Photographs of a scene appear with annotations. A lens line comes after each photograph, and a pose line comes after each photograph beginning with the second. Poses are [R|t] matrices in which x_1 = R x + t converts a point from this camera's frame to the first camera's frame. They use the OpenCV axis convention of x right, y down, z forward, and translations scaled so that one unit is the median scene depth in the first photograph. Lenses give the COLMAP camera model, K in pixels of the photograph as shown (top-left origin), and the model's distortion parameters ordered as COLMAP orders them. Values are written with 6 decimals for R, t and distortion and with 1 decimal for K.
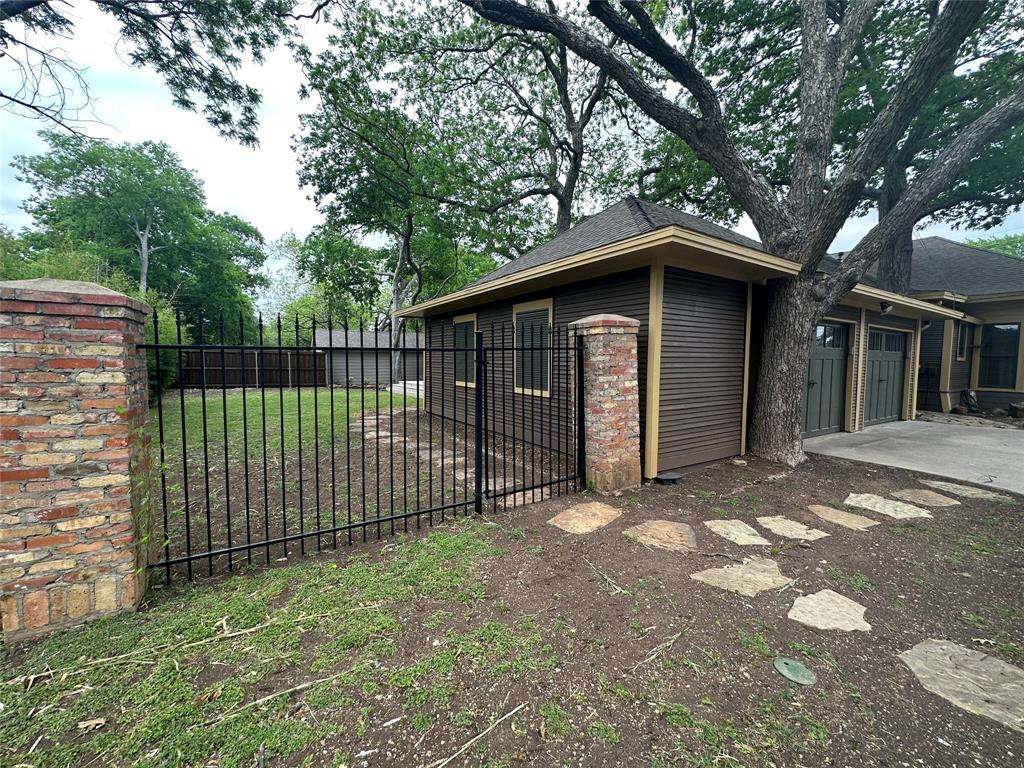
lens RADIAL K [[407.8, 0, 512.0], [0, 407.8, 384.0], [0, 0, 1]] dist [-0.001234, -0.000026]
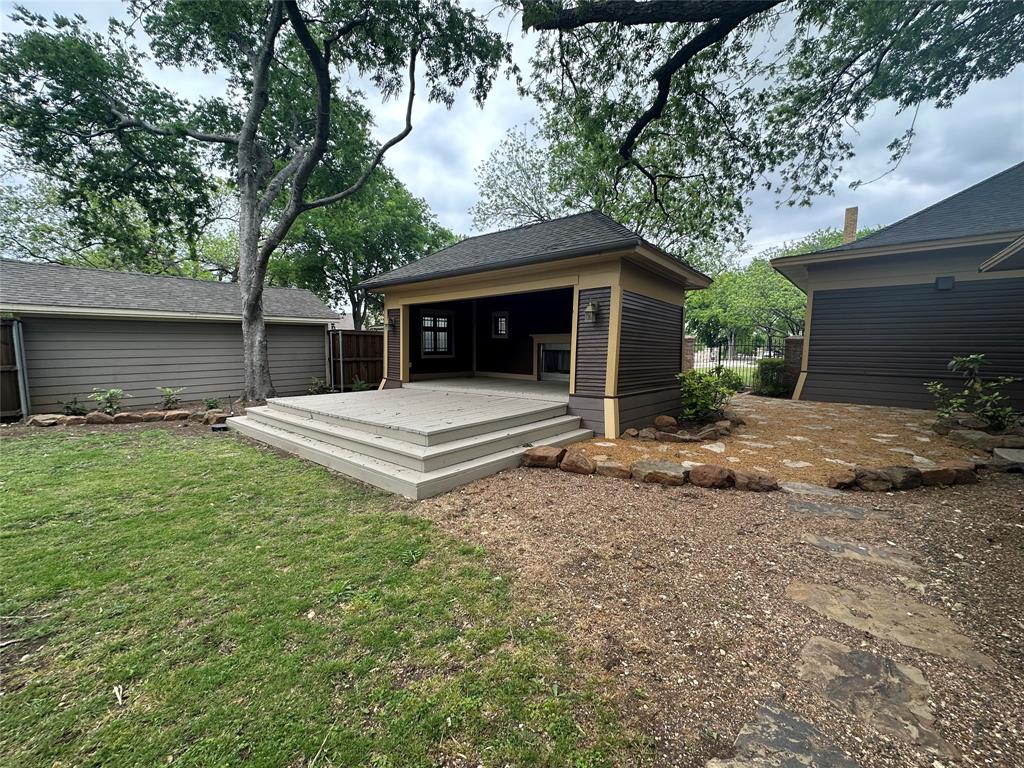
lens RADIAL K [[407.8, 0, 512.0], [0, 407.8, 384.0], [0, 0, 1]] dist [-0.001234, -0.000026]
pose [[0.958916, -0.031151, 0.281976, -0.145413], [0.019637, 0.998857, 0.043568, -0.026881], [-0.283011, -0.036241, 0.958432, 0.505454]]
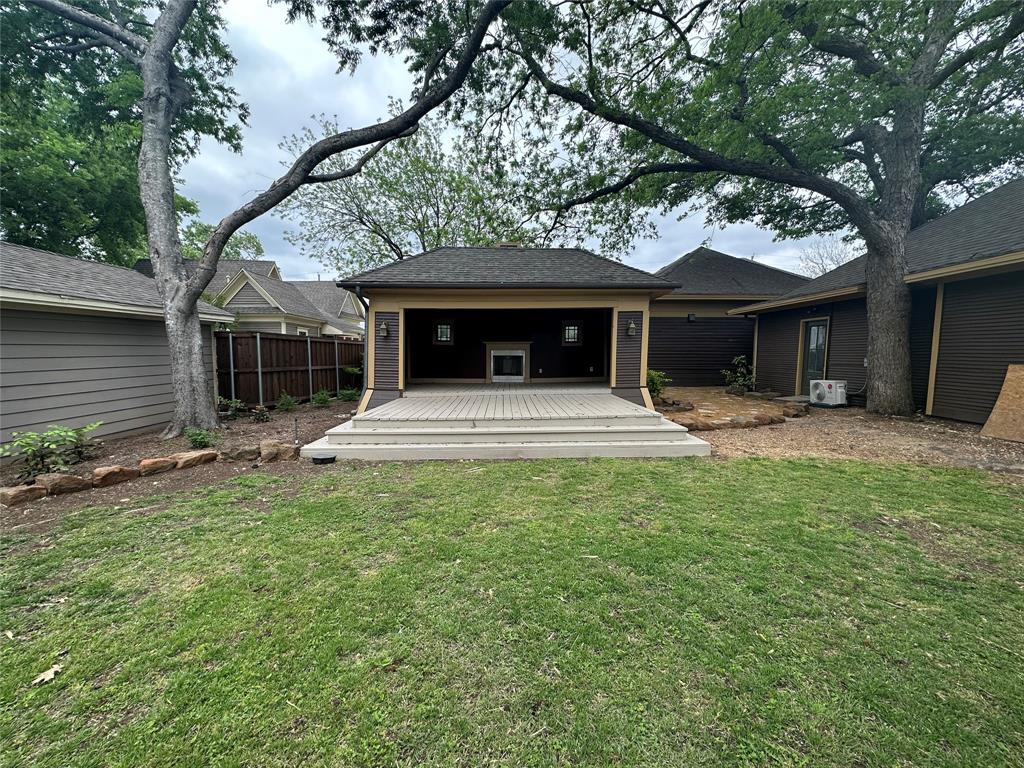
lens RADIAL K [[407.8, 0, 512.0], [0, 407.8, 384.0], [0, 0, 1]] dist [-0.001234, -0.000026]
pose [[0.536828, -0.072993, 0.840528, -0.398117], [0.049879, 0.997254, 0.054746, -0.035363], [-0.842216, 0.012535, 0.538995, 0.636739]]
